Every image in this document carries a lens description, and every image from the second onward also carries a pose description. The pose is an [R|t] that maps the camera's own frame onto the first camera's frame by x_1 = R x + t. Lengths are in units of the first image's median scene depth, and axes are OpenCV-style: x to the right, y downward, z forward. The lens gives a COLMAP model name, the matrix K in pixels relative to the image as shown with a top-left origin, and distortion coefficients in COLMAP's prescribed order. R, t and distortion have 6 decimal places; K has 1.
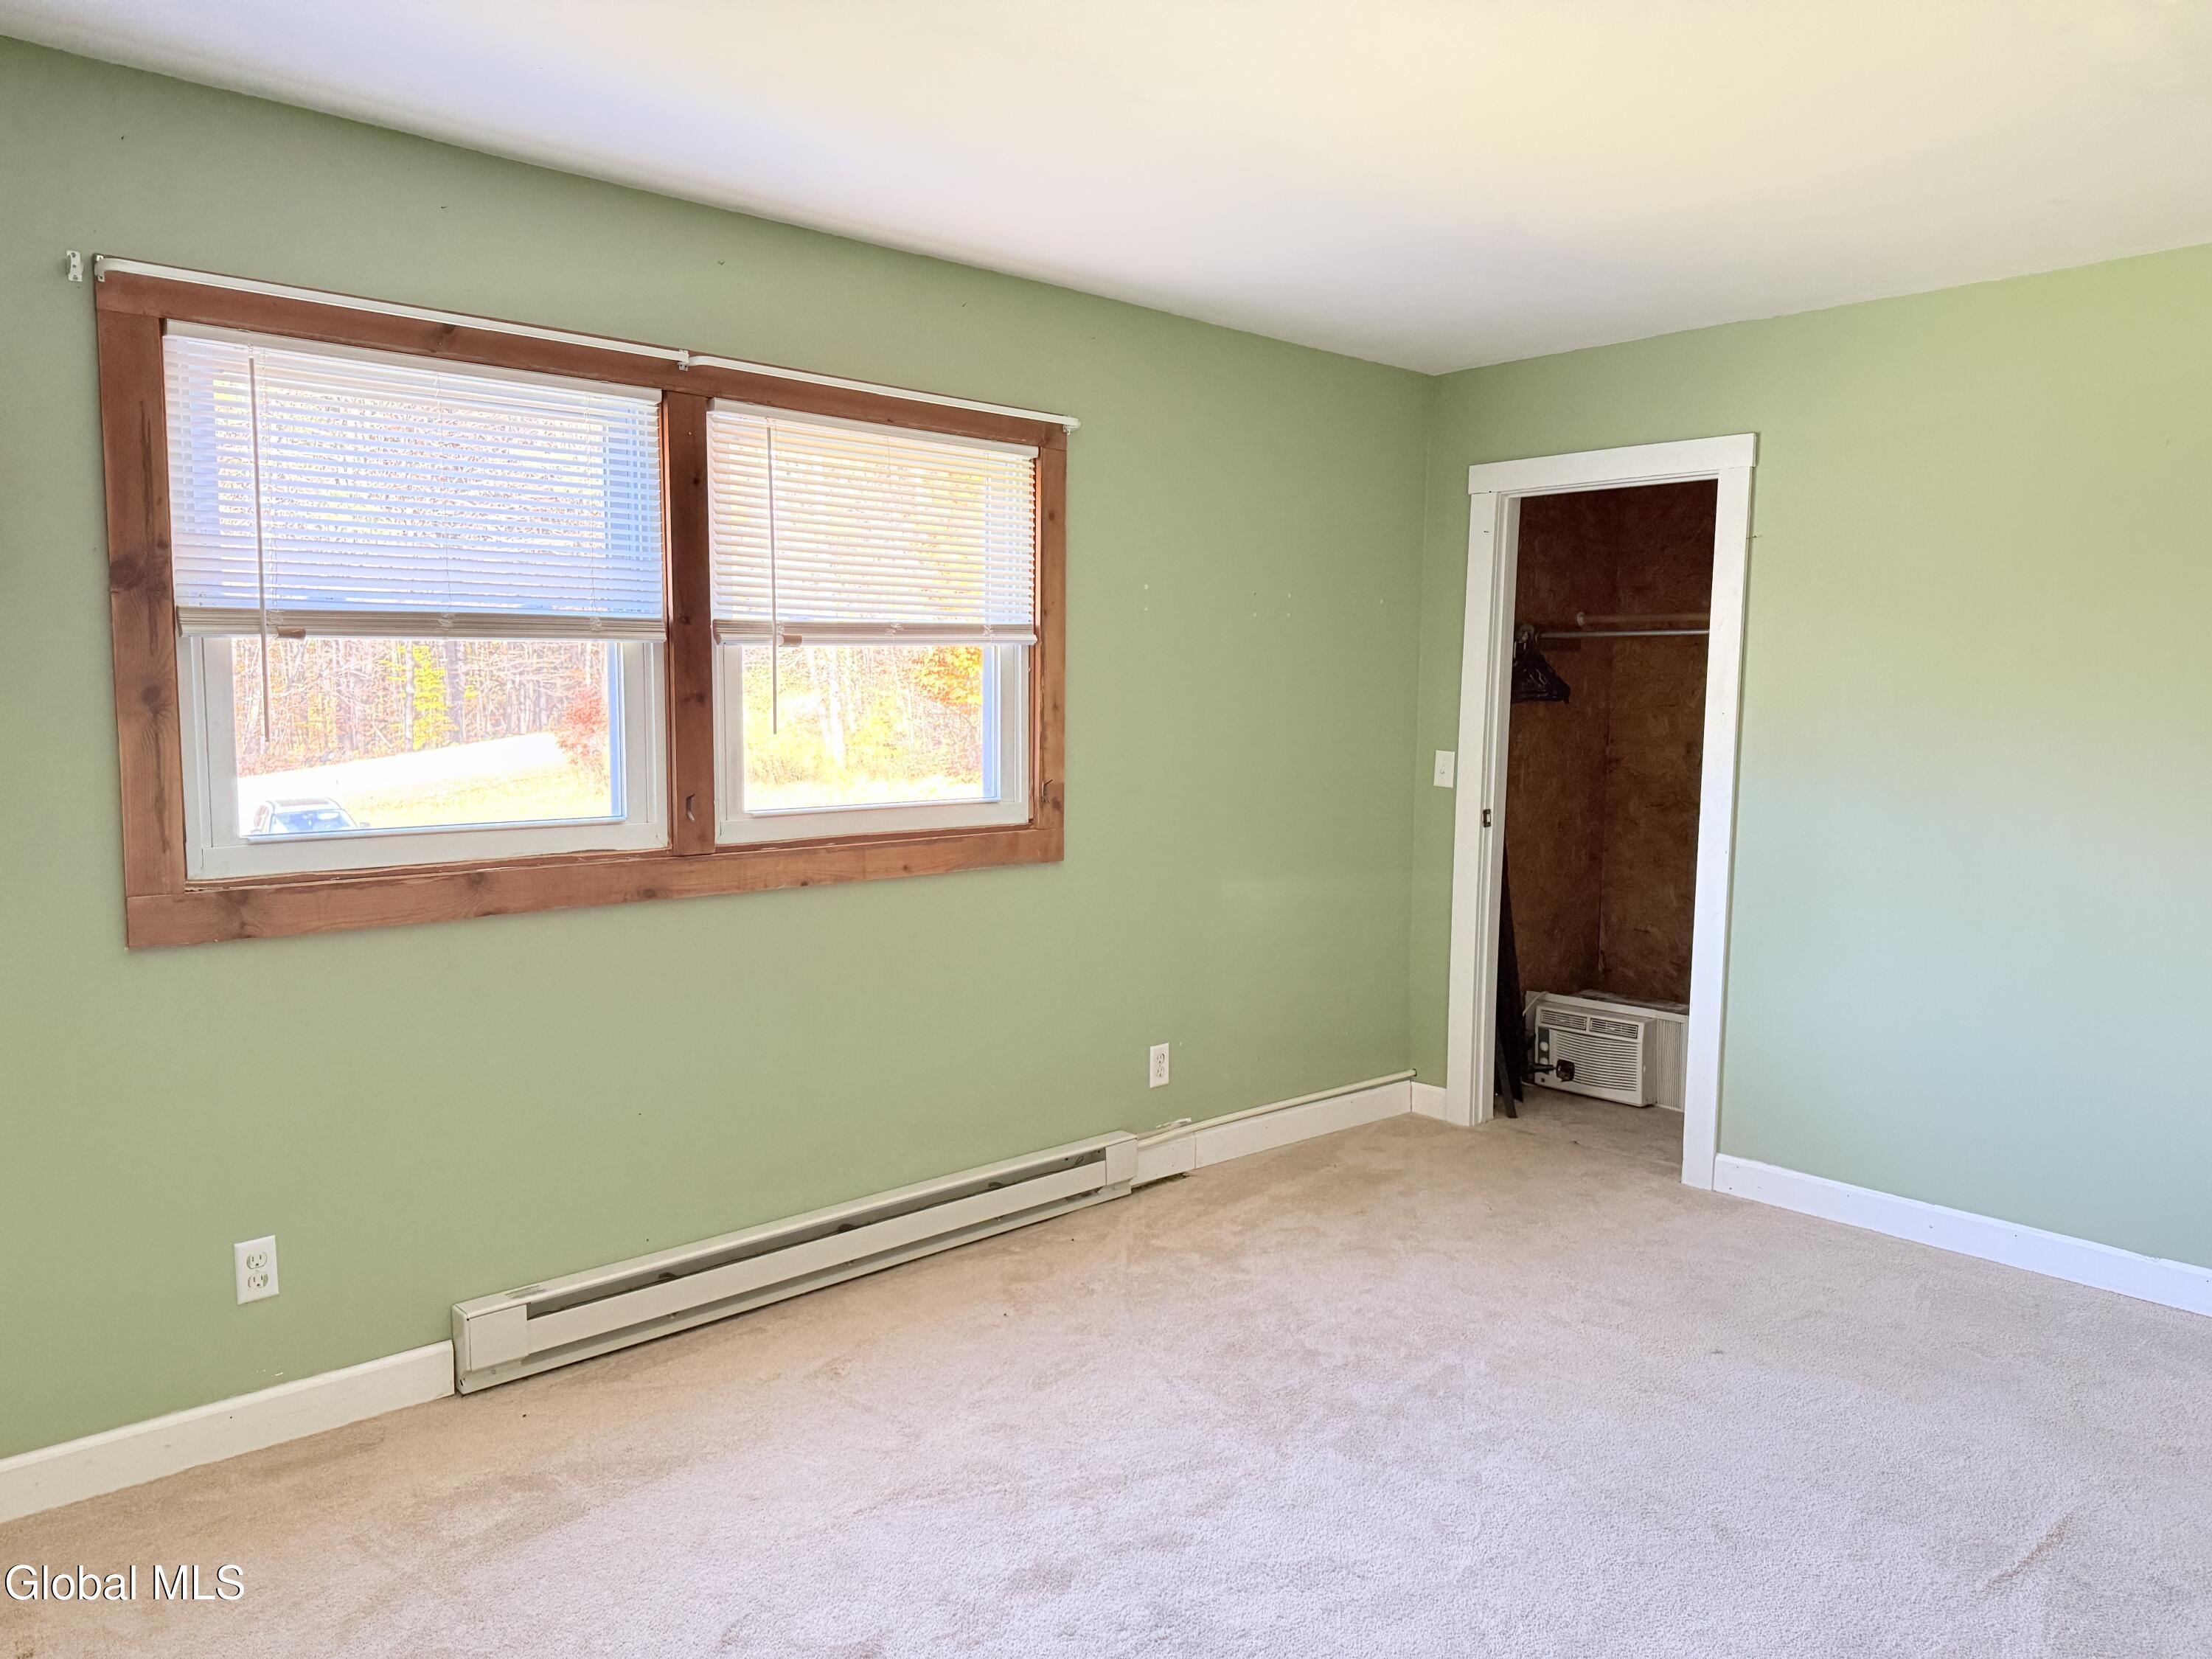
lens RADIAL K [[1566.7, 0, 1100.7], [0, 1566.7, 835.0], [0, 0, 1]] dist [0.029460, -0.018443]
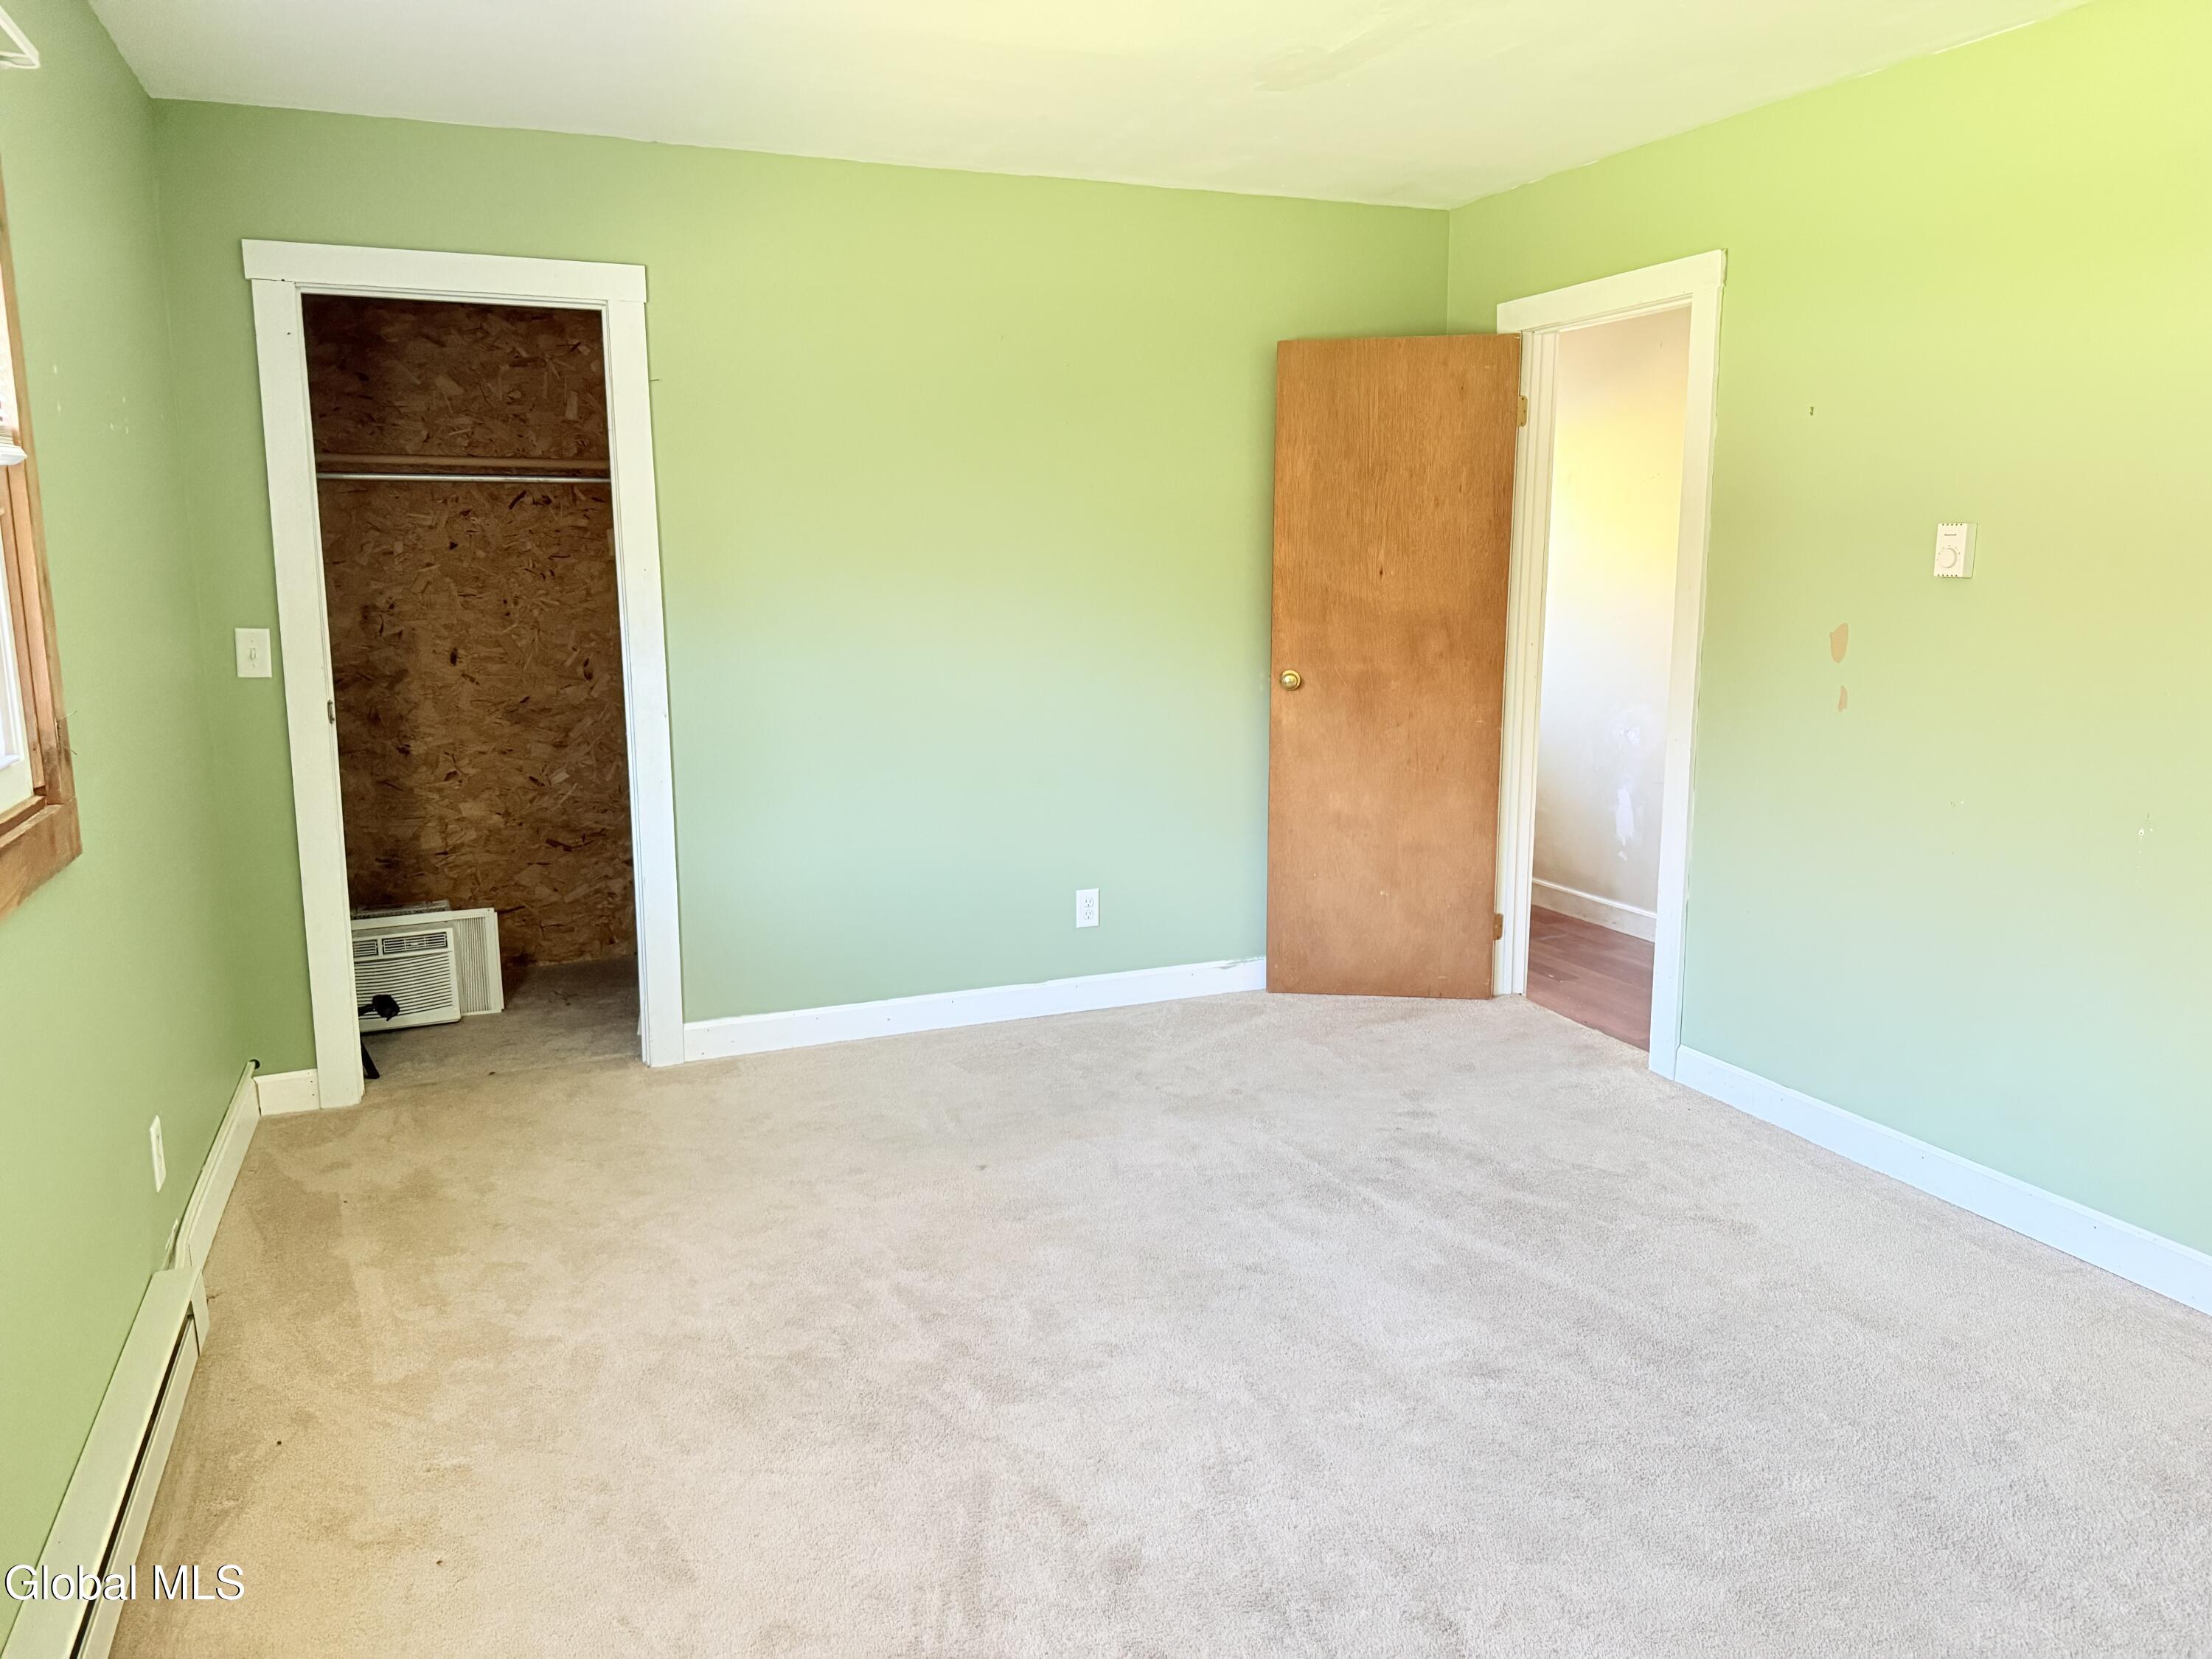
lens RADIAL K [[1566.7, 0, 1098.7], [0, 1566.7, 813.9], [0, 0, 1]] dist [0.029460, -0.018443]
pose [[0.323591, -0.168230, 0.931122, -0.424416], [0.095269, 0.984859, 0.144830, -0.044138], [-0.941389, 0.041841, 0.334719, 0.445580]]
